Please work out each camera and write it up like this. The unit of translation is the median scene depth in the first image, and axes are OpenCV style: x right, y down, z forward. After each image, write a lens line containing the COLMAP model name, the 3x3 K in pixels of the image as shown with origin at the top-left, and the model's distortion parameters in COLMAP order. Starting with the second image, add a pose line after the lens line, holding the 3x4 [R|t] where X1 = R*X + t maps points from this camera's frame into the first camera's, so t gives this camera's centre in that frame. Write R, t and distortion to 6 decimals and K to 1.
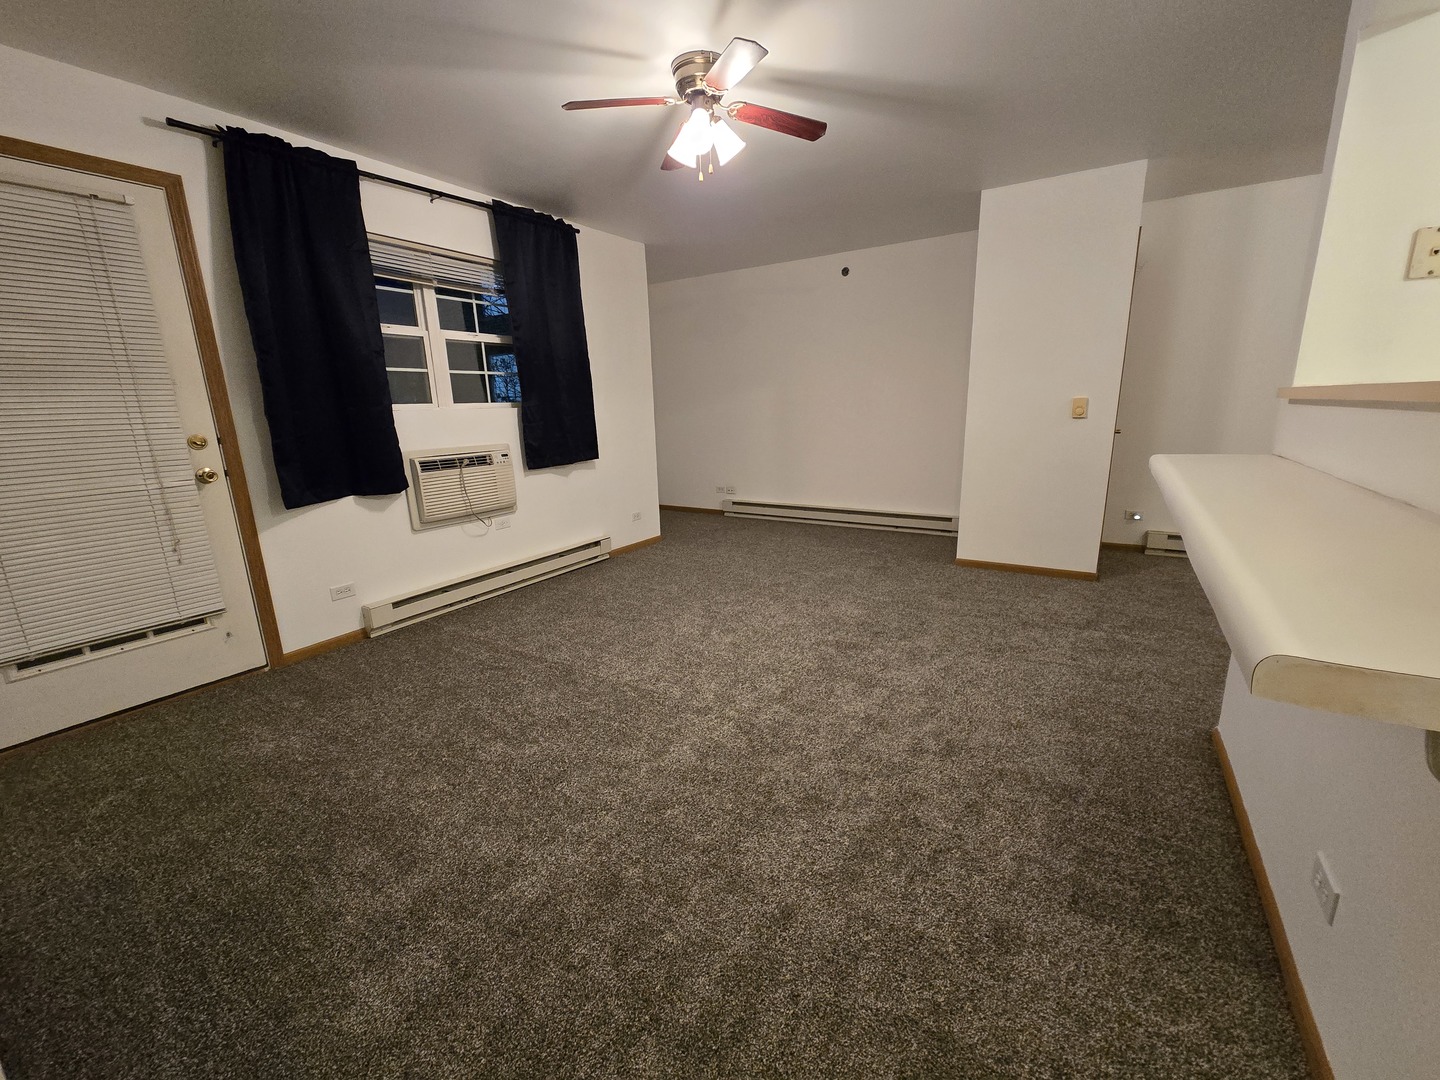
lens RADIAL K [[595.9, 0, 723.4], [0, 595.9, 544.4], [0, 0, 1]] dist [0.003129, -0.000209]
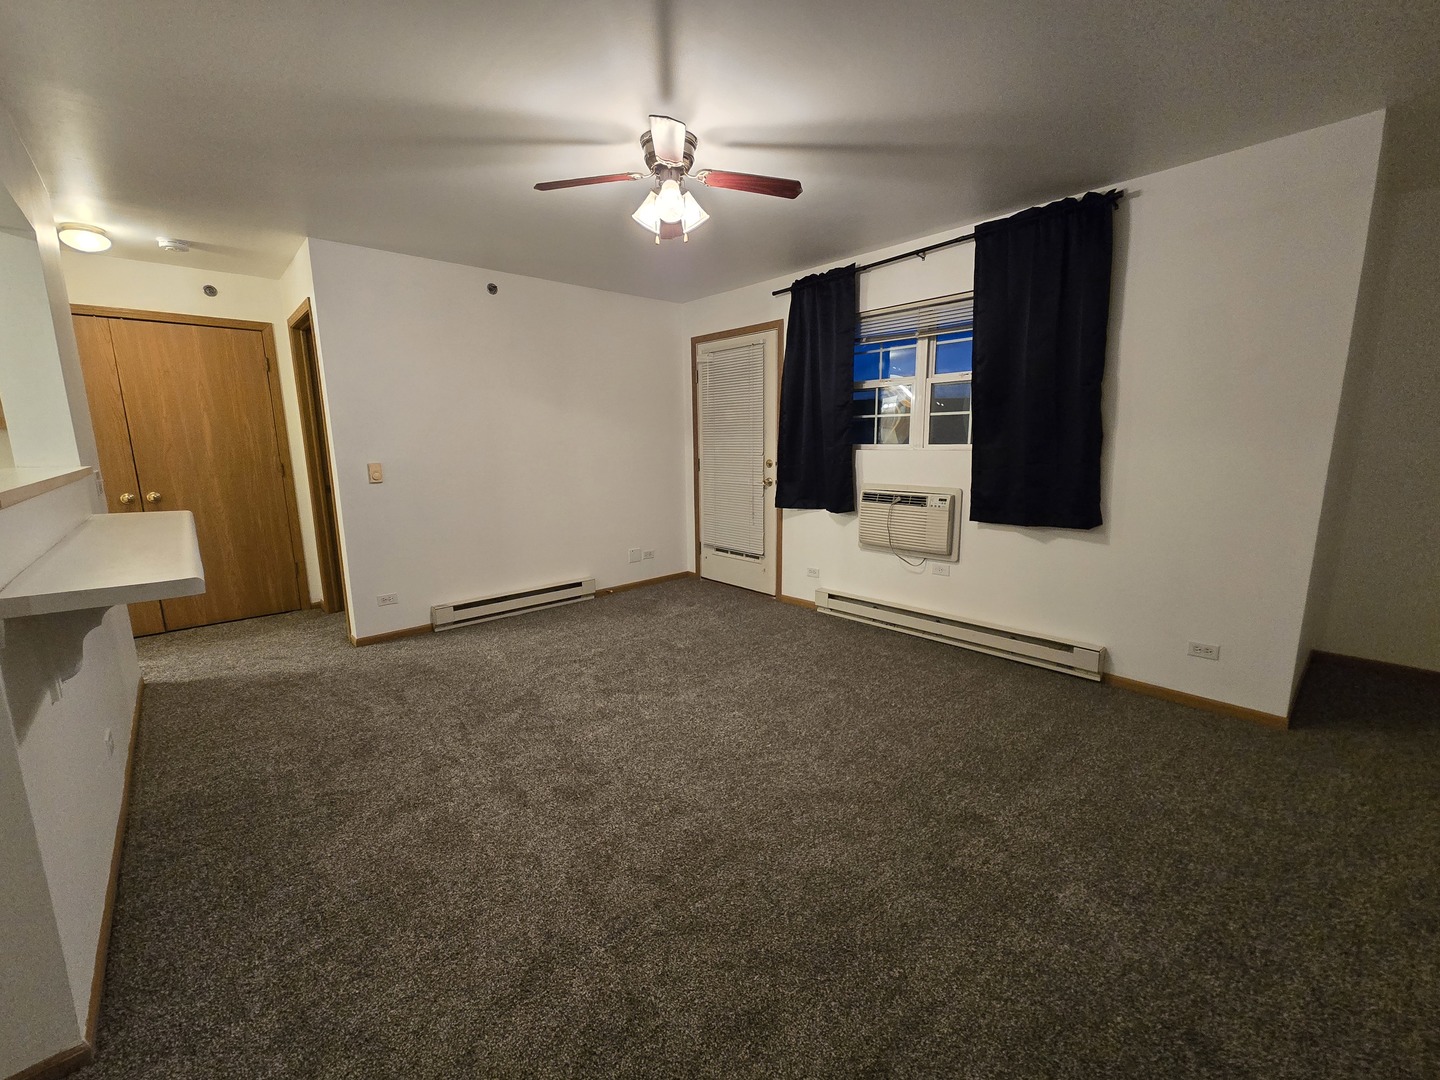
lens RADIAL K [[595.9, 0, 723.4], [0, 595.9, 544.4], [0, 0, 1]] dist [0.003129, -0.000209]
pose [[-0.259516, 0.194310, -0.945989, 0.685893], [-0.208298, 0.945231, 0.251297, -0.269971], [0.943008, 0.262263, -0.204829, 0.964717]]
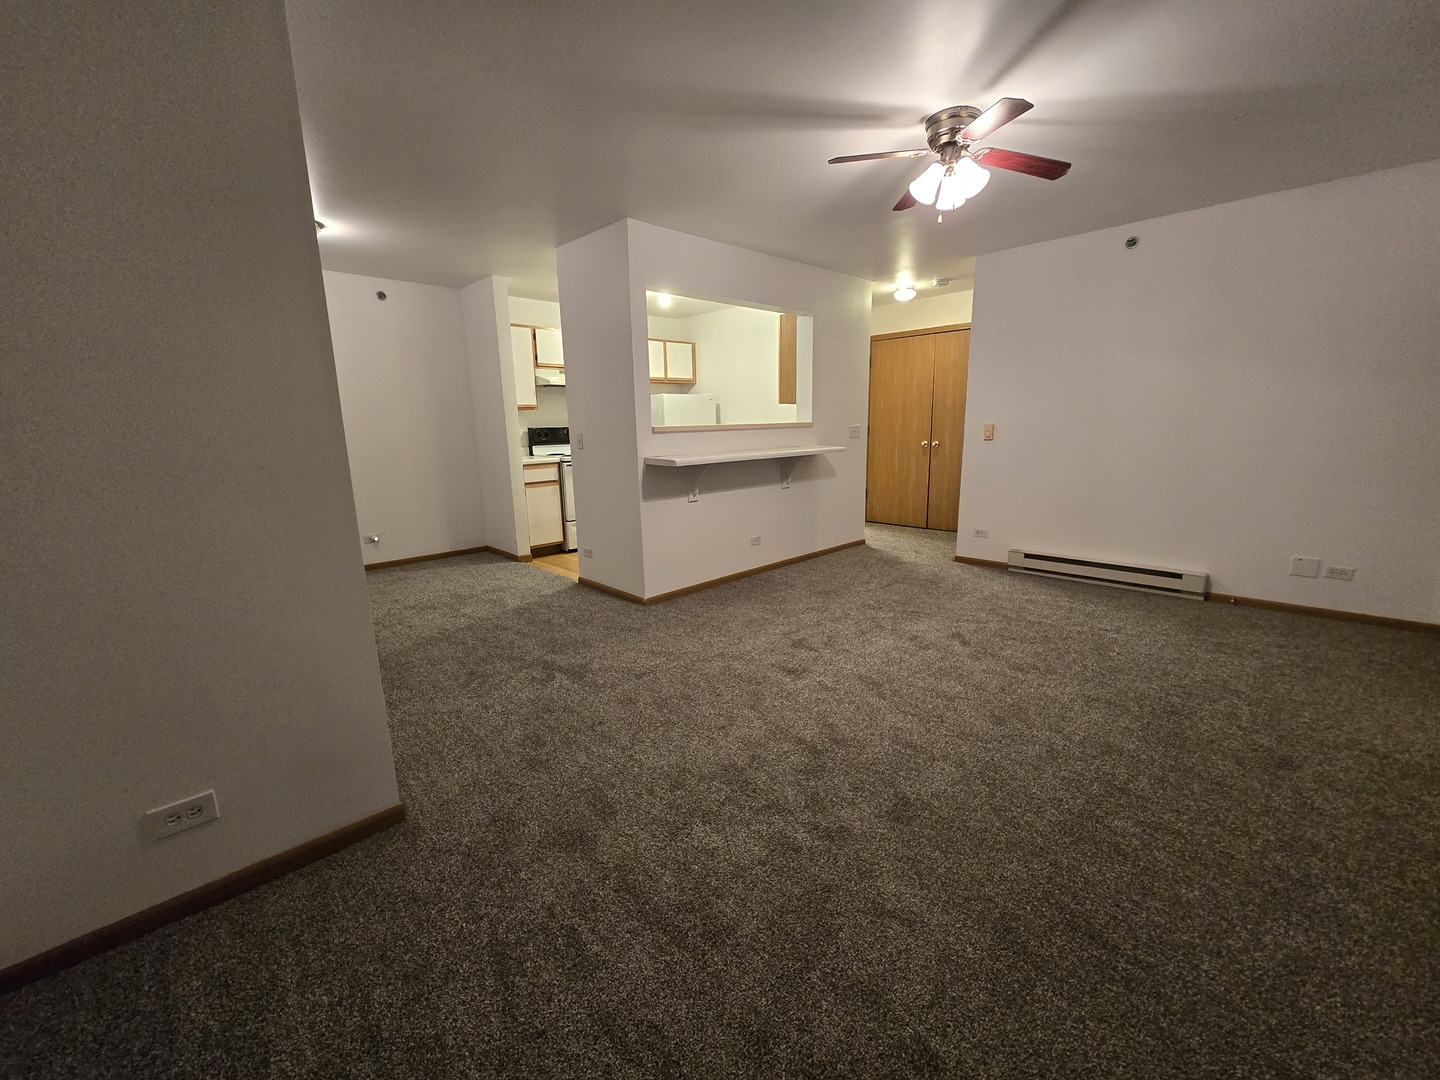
lens RADIAL K [[586.7, 0, 727.9], [0, 586.7, 544.5], [0, 0, 1]] dist [0.001658, -0.000809]
pose [[-0.974183, -0.002780, 0.225745, 0.081038], [0.093357, 0.905466, 0.414024, -0.370404], [-0.205555, 0.424410, -0.881830, 1.537637]]
